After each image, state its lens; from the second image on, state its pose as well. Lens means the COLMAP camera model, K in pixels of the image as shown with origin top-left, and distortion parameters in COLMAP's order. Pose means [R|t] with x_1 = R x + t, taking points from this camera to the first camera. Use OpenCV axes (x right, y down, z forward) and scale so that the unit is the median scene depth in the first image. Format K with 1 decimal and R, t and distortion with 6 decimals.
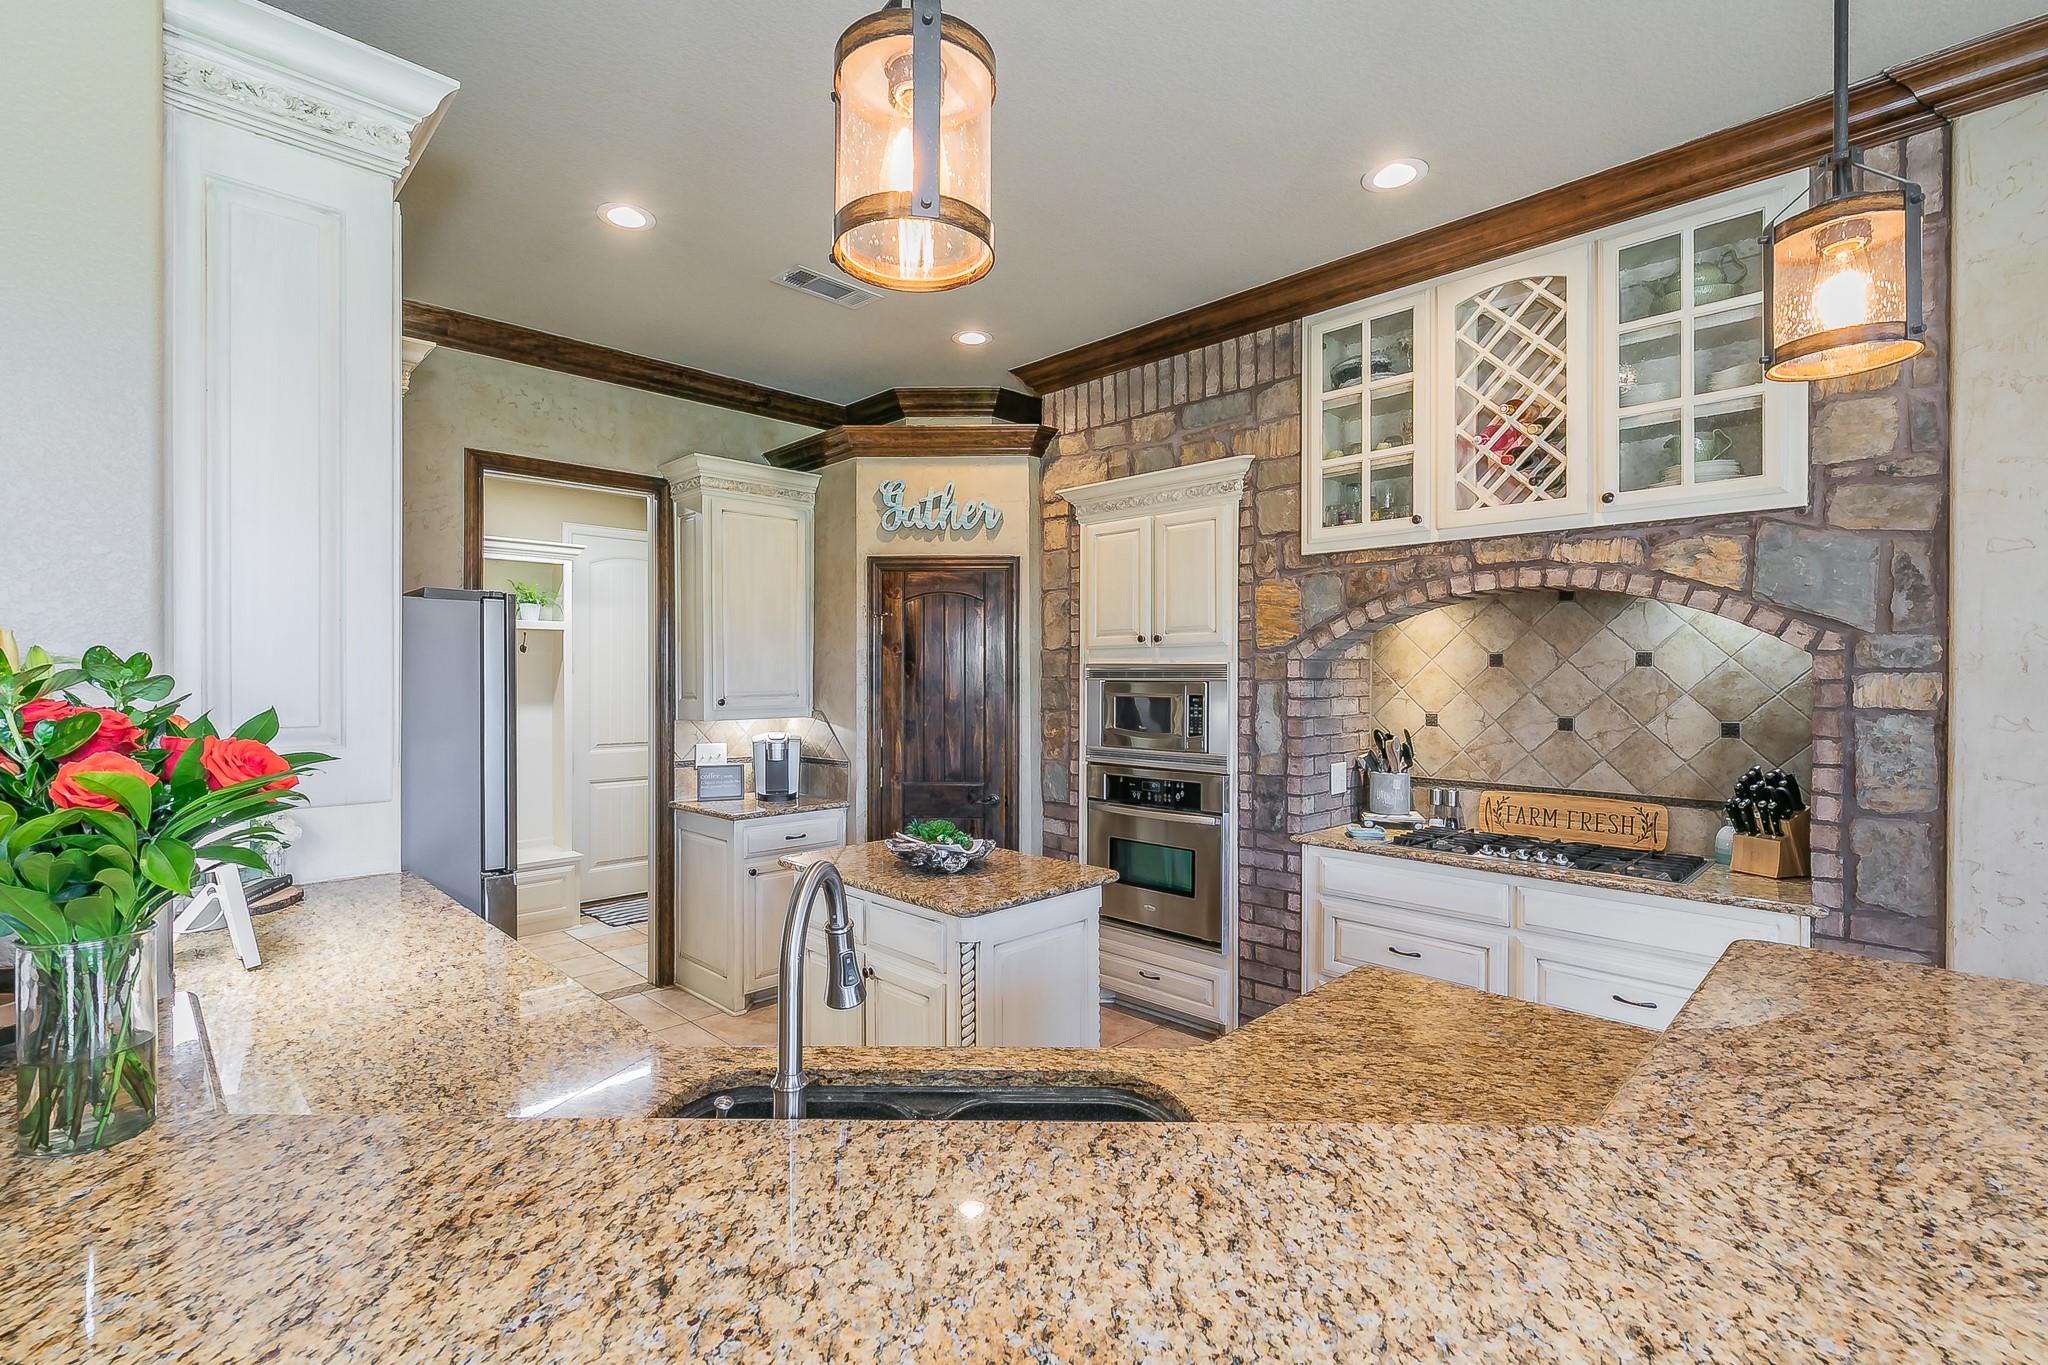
lens RADIAL K [[887.7, 0, 1022.2], [0, 887.7, 682.2], [0, 0, 1]] dist [-0.000644, 0.000759]
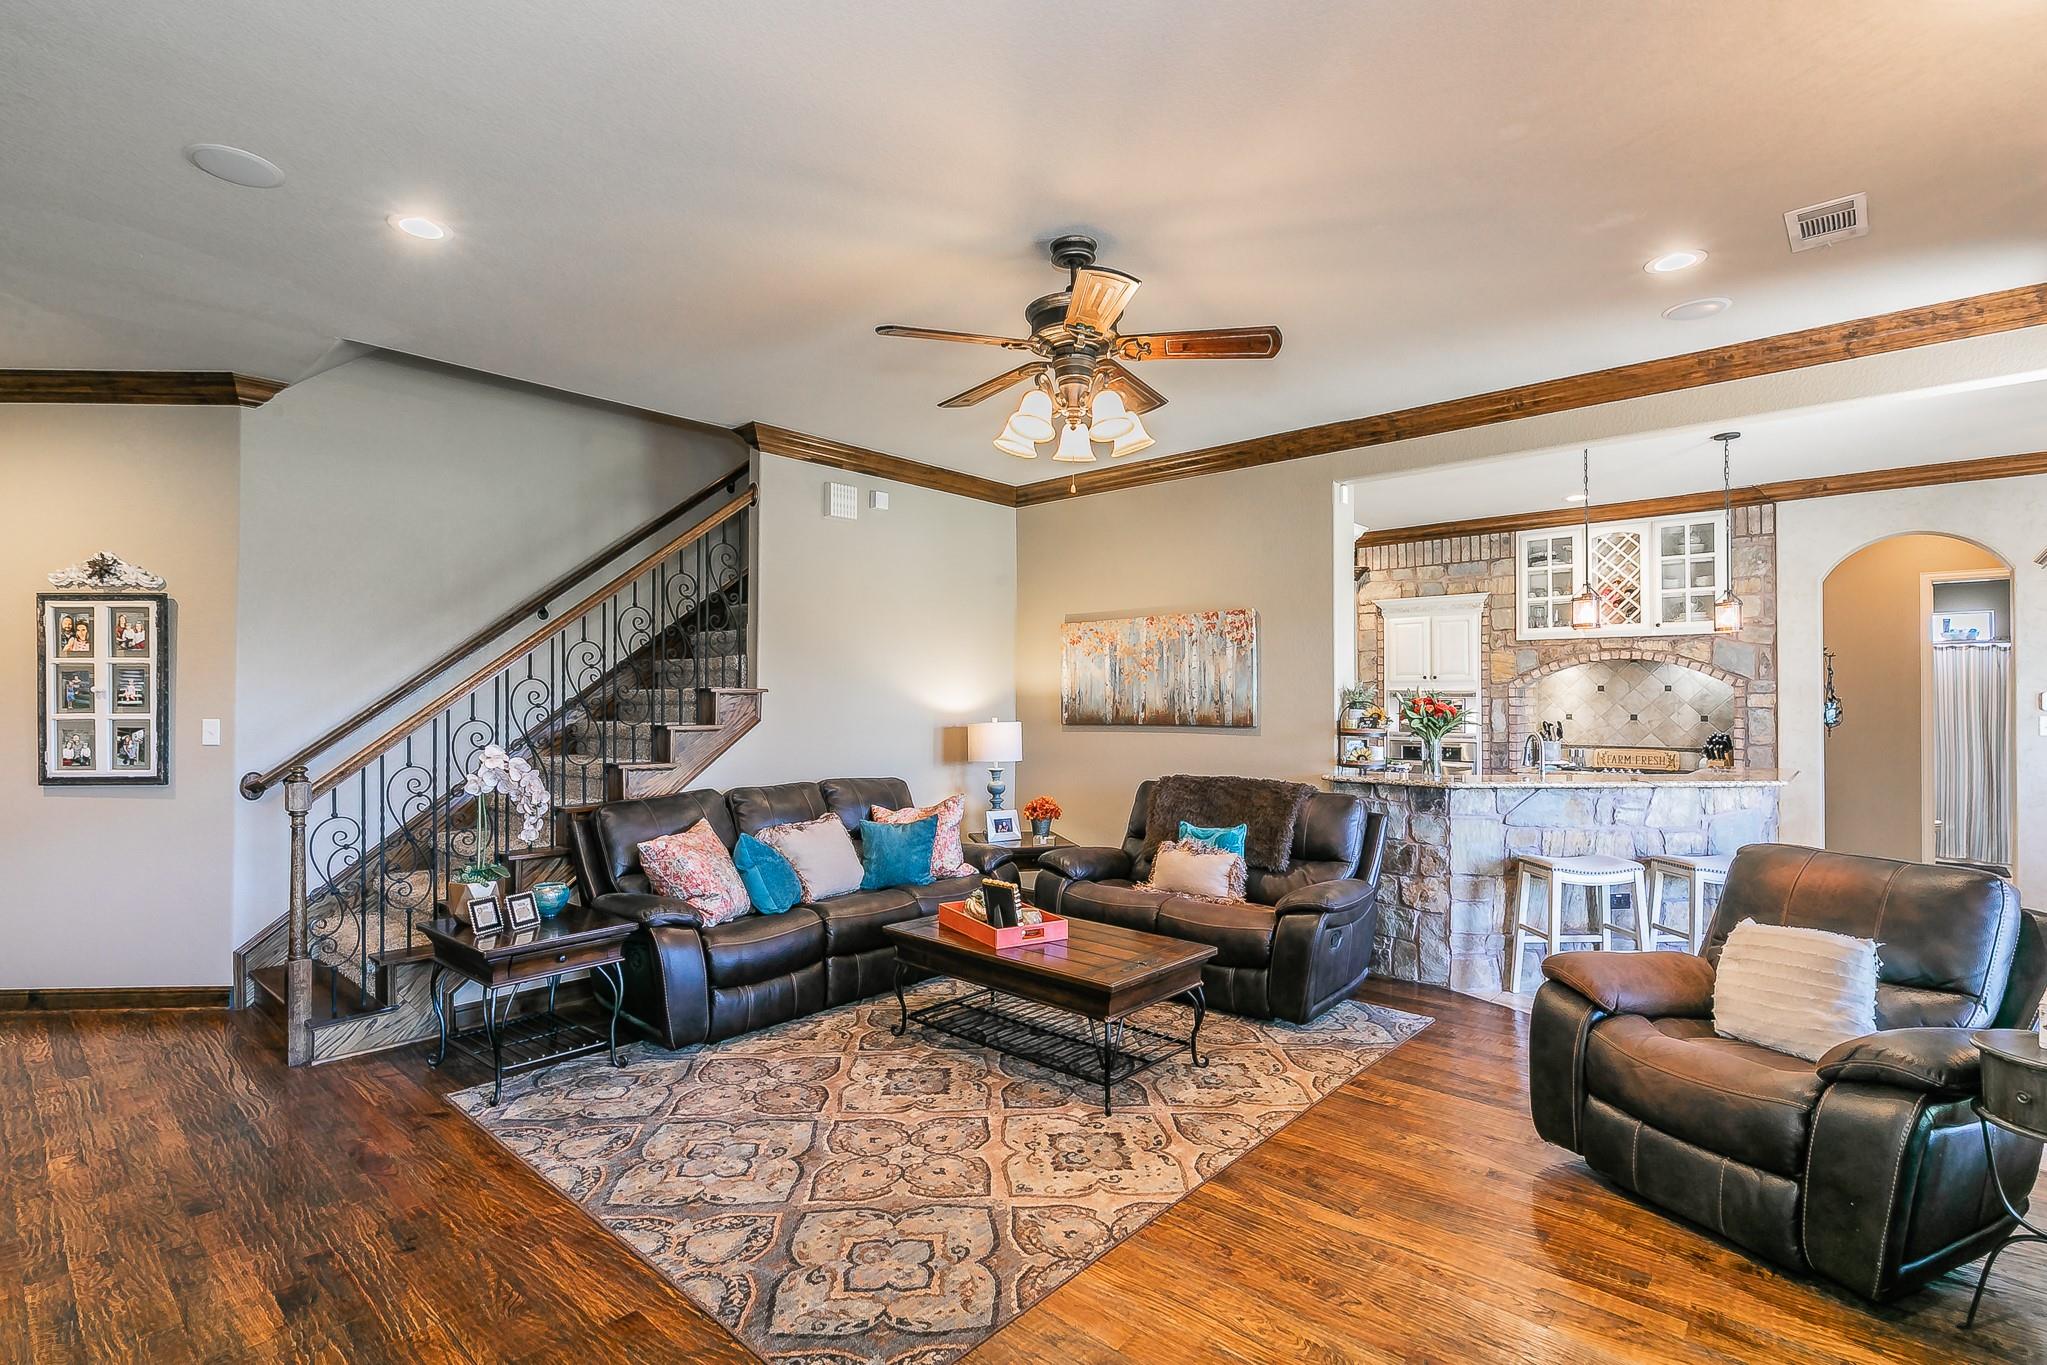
lens RADIAL K [[942.0, 0, 1038.2], [0, 942.0, 689.8], [0, 0, 1]] dist [-0.004353, -0.000442]
pose [[0.997772, 0.003509, 0.066628, -1.069742], [-0.002260, 0.999820, -0.018812, 0.026410], [-0.066682, 0.018620, 0.997601, -1.296272]]
